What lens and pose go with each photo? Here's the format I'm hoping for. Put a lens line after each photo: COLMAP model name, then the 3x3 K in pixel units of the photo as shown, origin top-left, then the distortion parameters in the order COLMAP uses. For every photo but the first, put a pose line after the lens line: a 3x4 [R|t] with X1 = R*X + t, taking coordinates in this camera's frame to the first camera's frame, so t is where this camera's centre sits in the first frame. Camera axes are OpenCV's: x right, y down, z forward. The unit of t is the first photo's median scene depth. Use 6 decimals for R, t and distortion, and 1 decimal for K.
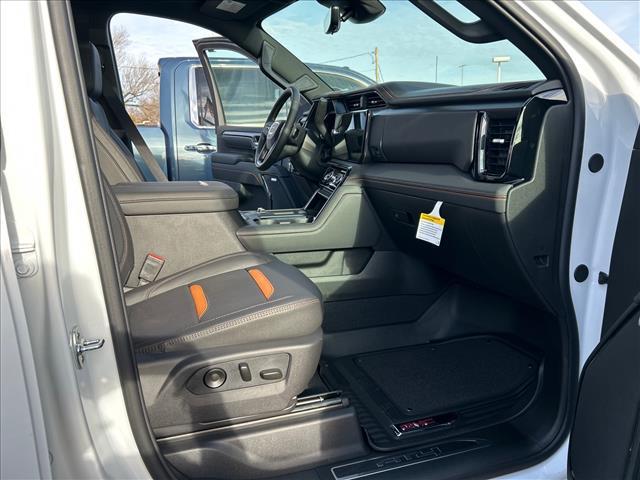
lens RADIAL K [[484.0, 0, 317.1], [0, 484.0, 241.7], [0, 0, 1]] dist [-0.017329, -0.011012]
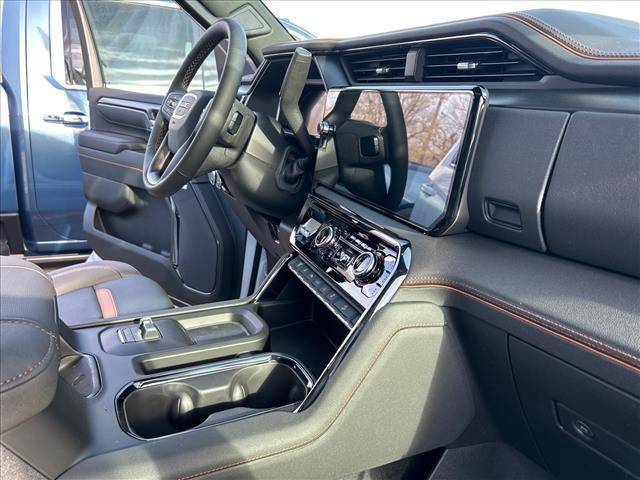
lens RADIAL K [[484.0, 0, 322.9], [0, 484.0, 241.7], [0, 0, 1]] dist [-0.017329, -0.011012]
pose [[0.979924, 0.015875, 0.198737, -0.048431], [-0.027728, 0.997989, 0.057002, -0.131417], [-0.197432, -0.061368, 0.978394, 0.497615]]
